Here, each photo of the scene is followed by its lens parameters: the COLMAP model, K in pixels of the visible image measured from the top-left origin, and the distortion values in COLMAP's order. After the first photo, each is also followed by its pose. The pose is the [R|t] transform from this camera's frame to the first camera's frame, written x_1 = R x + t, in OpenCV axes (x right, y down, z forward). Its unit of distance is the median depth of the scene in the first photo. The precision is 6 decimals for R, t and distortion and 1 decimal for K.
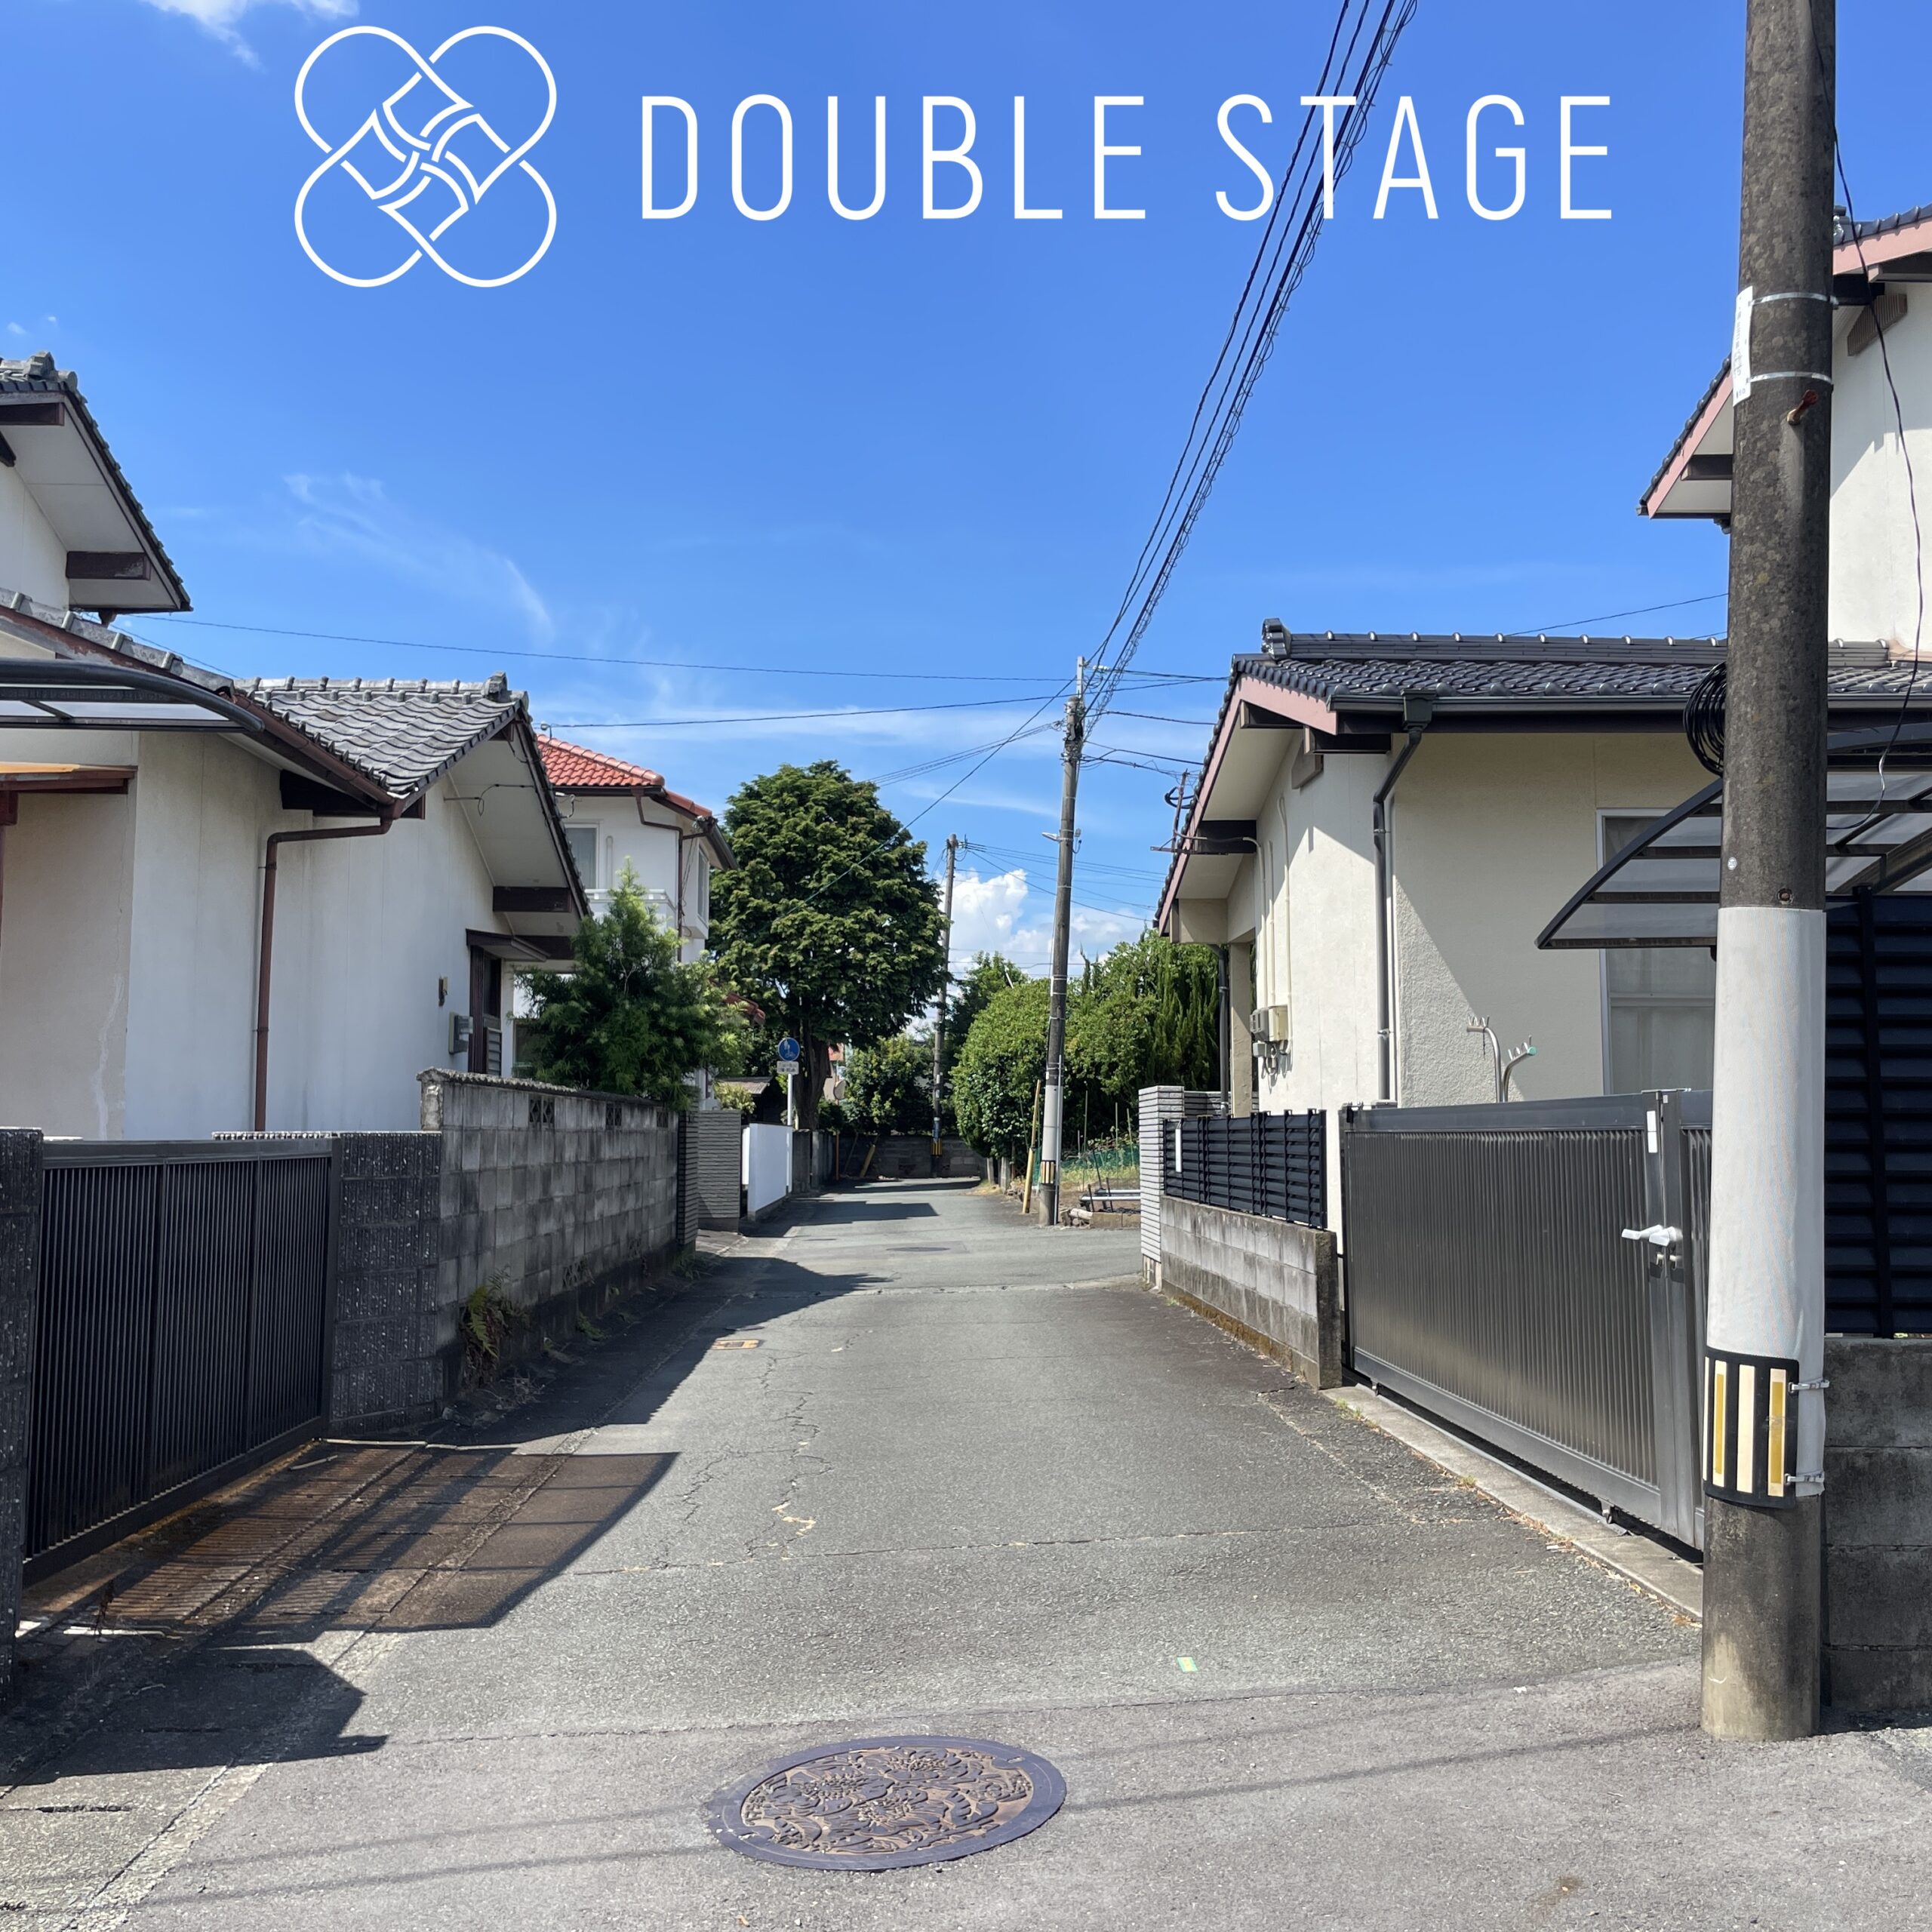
lens RADIAL K [[1971.8, 0, 966.0], [0, 1971.8, 966.0], [0, 0, 1]] dist [-0.005540, -0.023722]
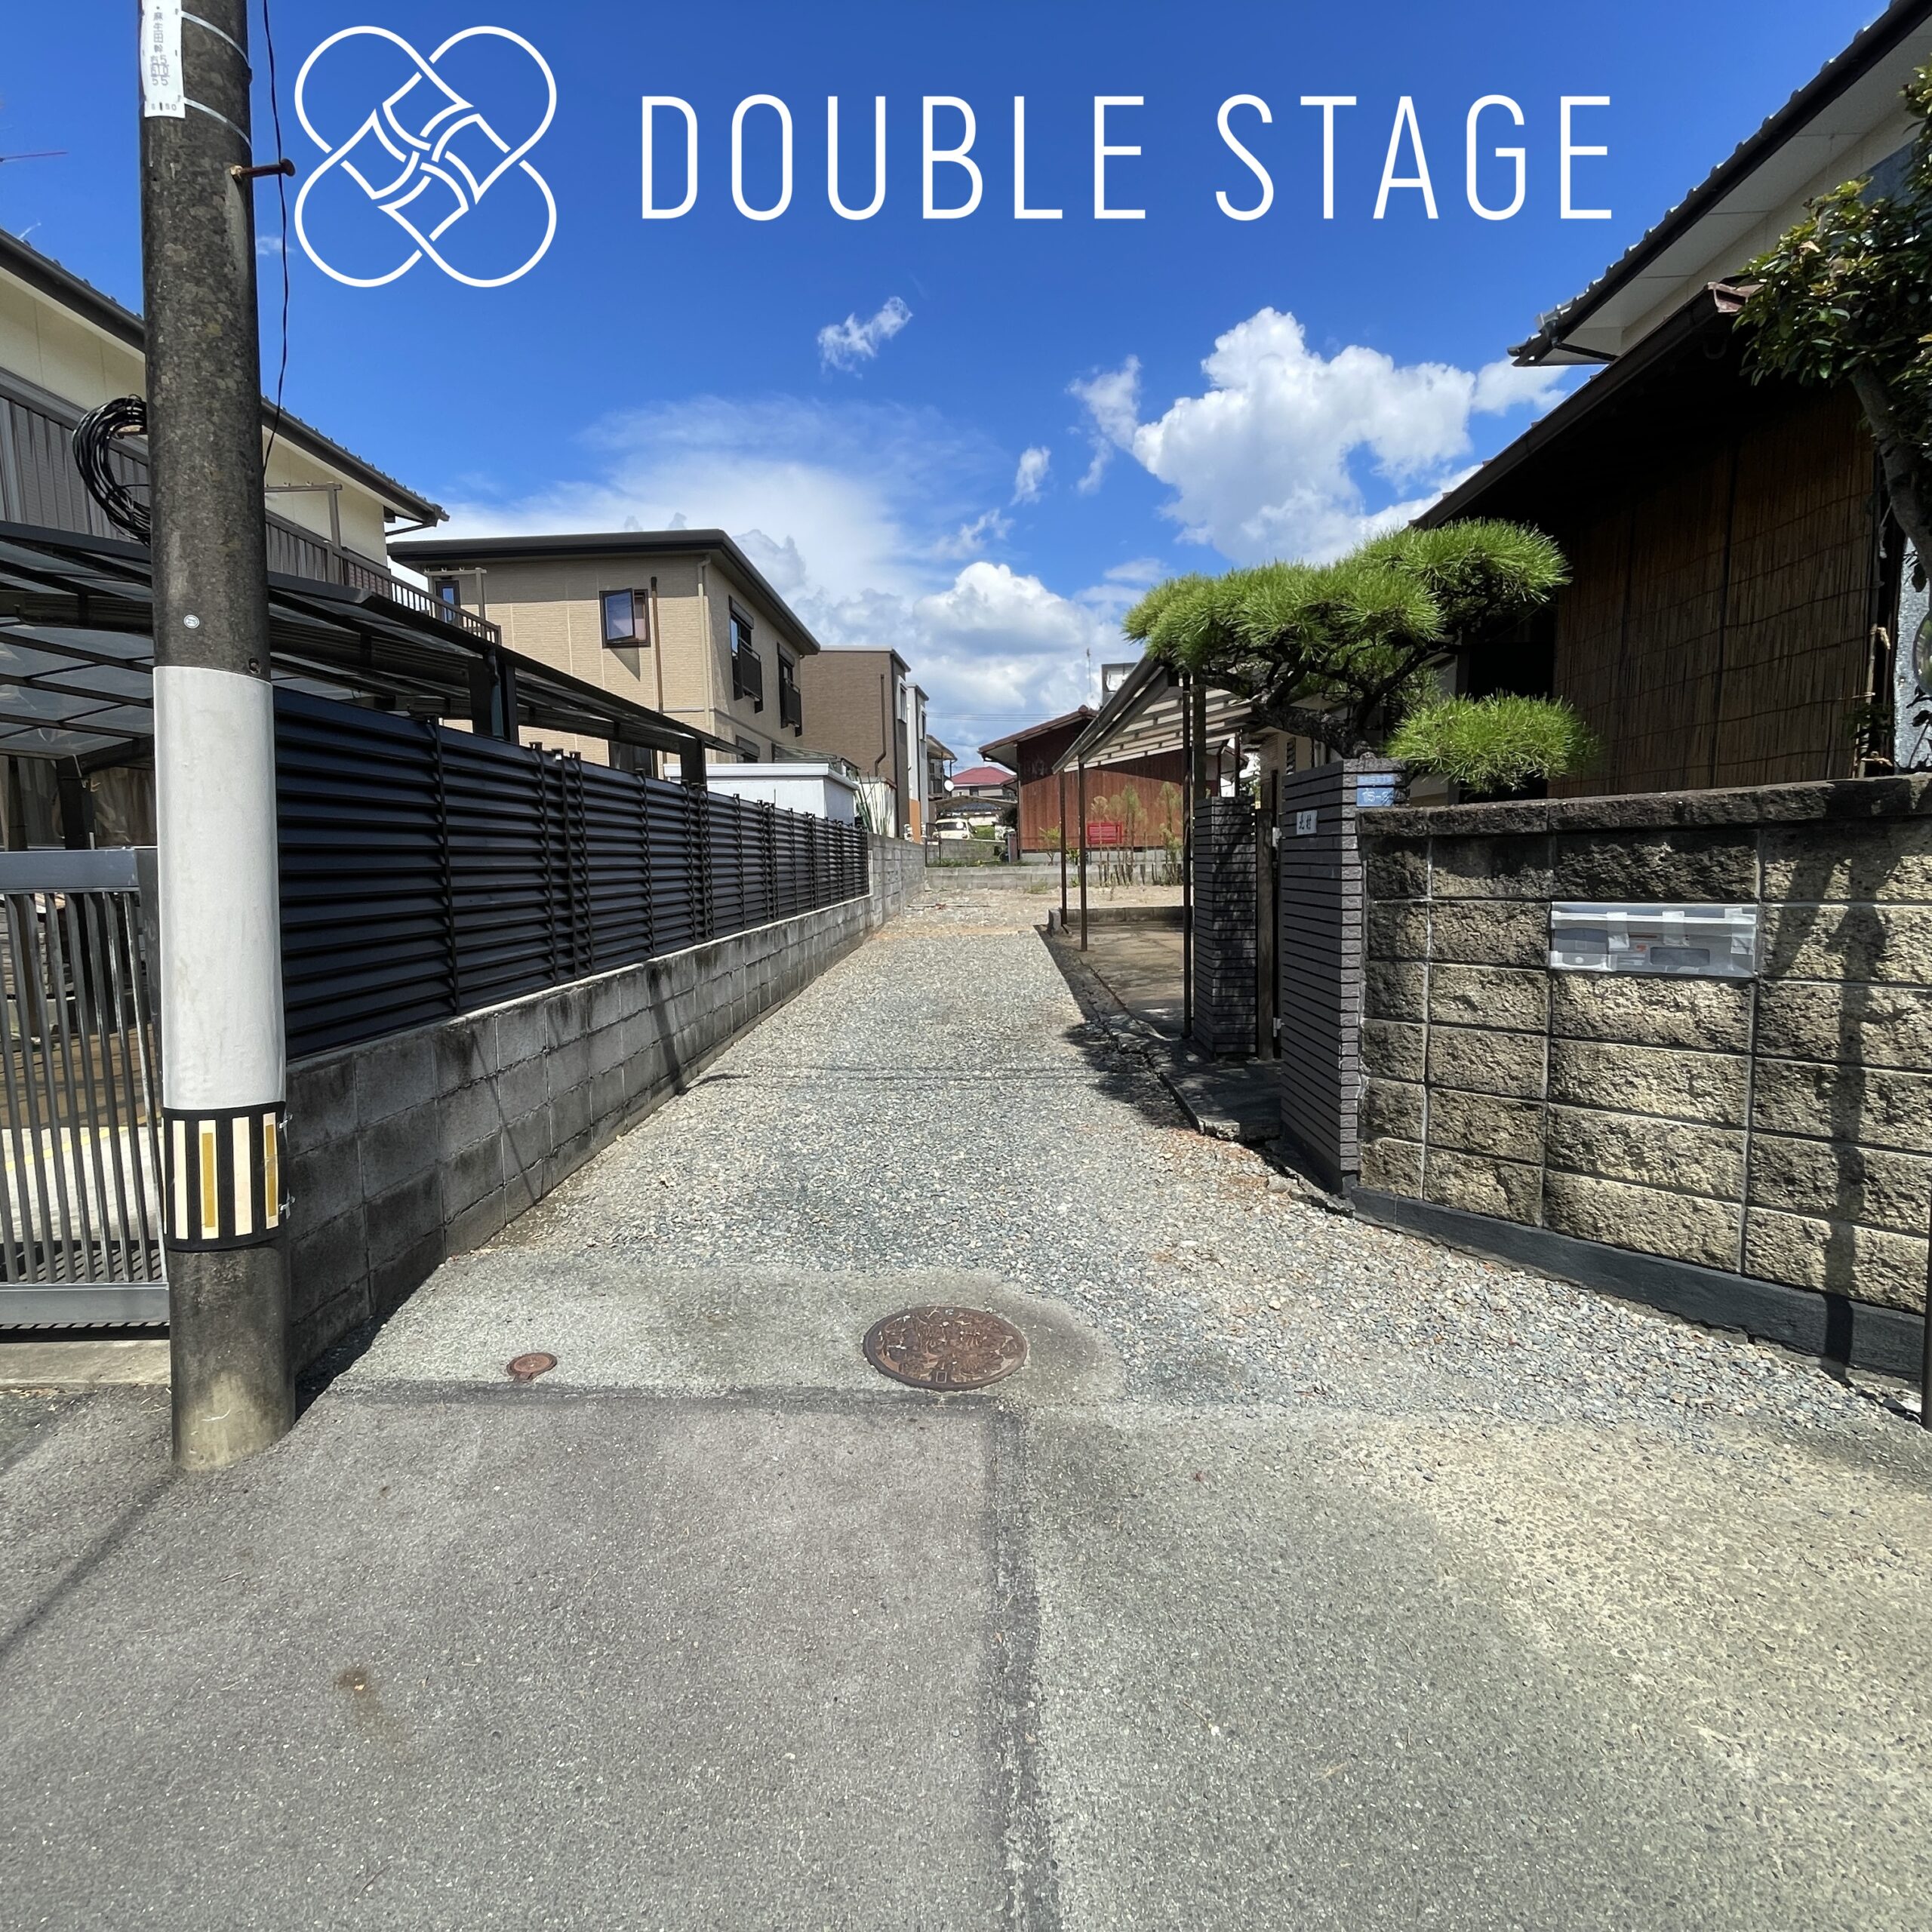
lens RADIAL K [[1031.4, 0, 966.0], [0, 1031.4, 966.0], [0, 0, 1]] dist [0.002434, -0.000856]
pose [[0.050058, -0.103004, 0.993421, -0.121813], [-0.057884, 0.992696, 0.105846, 0.042094], [-0.997068, -0.062802, 0.043730, 0.593054]]
